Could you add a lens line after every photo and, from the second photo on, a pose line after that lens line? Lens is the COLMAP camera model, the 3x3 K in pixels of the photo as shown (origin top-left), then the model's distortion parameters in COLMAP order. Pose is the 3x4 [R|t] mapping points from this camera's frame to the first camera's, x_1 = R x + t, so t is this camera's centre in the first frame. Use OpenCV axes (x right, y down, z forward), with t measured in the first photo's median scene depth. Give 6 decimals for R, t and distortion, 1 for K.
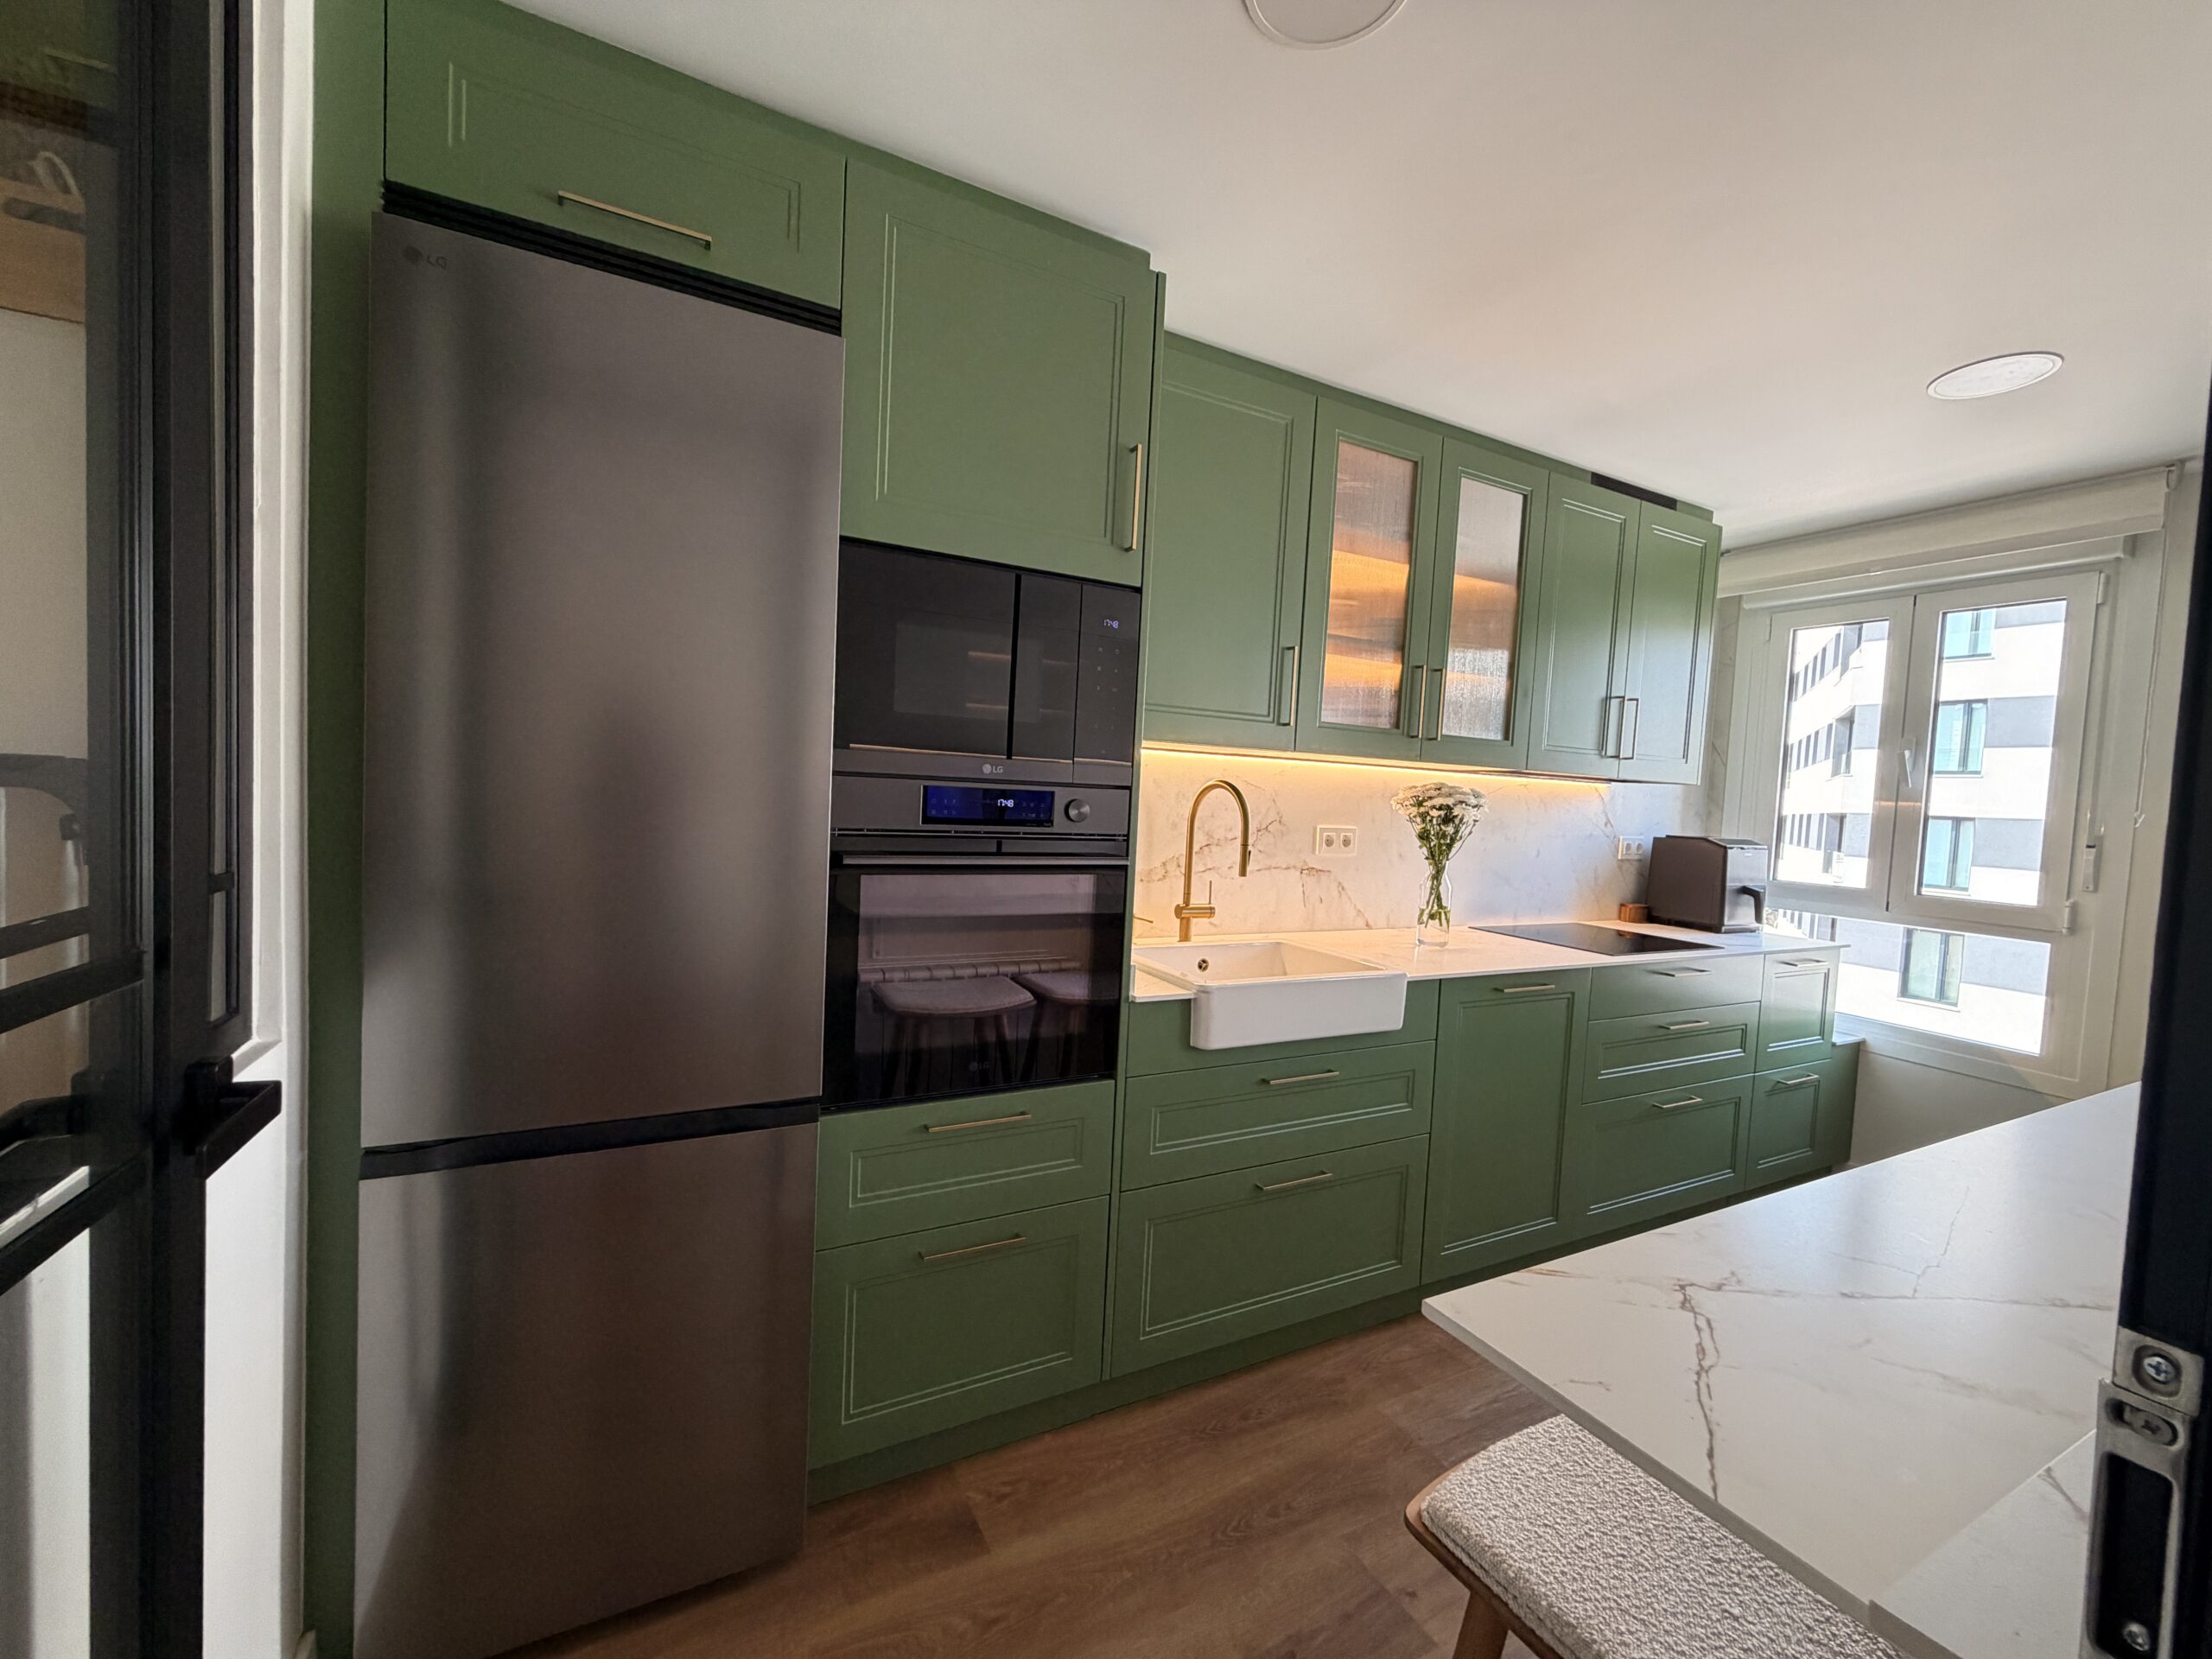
lens RADIAL K [[889.9, 0, 1102.8], [0, 889.9, 832.1], [0, 0, 1]] dist [0.000233, -0.000035]
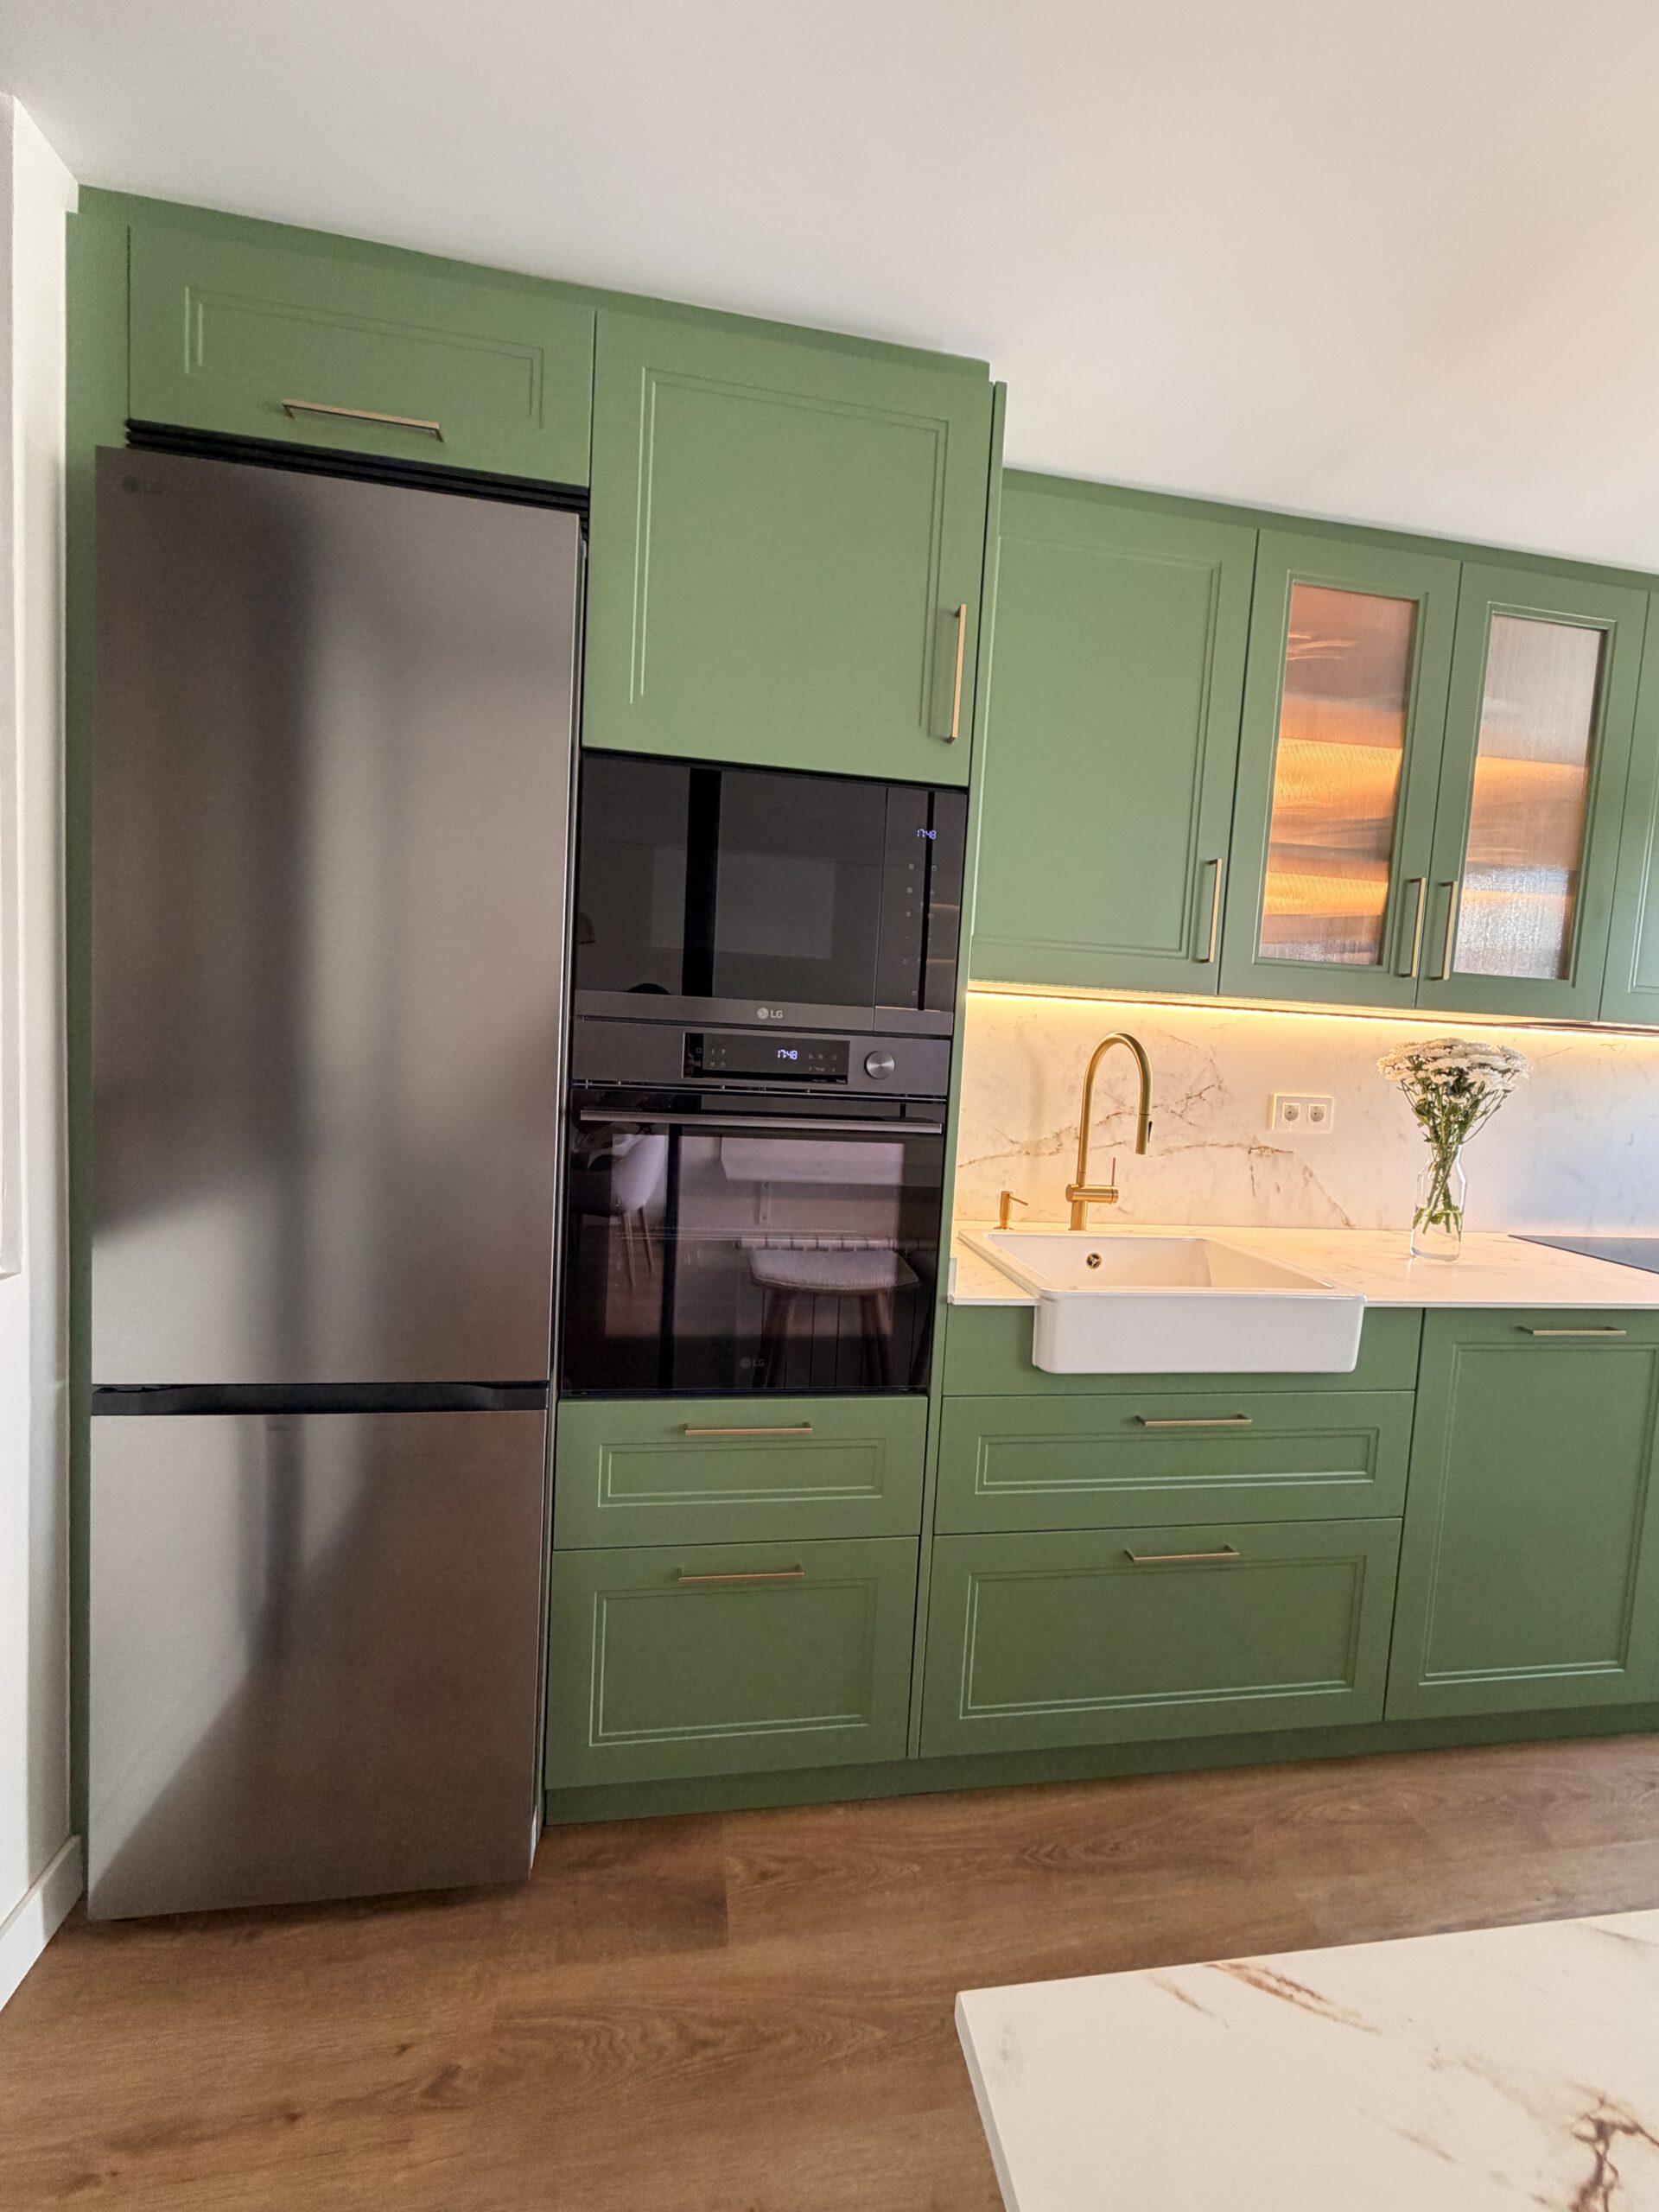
lens RADIAL K [[889.9, 0, 828.7], [0, 889.9, 1100.0], [0, 0, 1]] dist [0.000233, -0.000035]
pose [[0.948569, 0.023448, -0.315702, 0.130772], [-0.022733, 0.999724, 0.005946, 0.003101], [0.315755, 0.001537, 0.948840, 0.145499]]
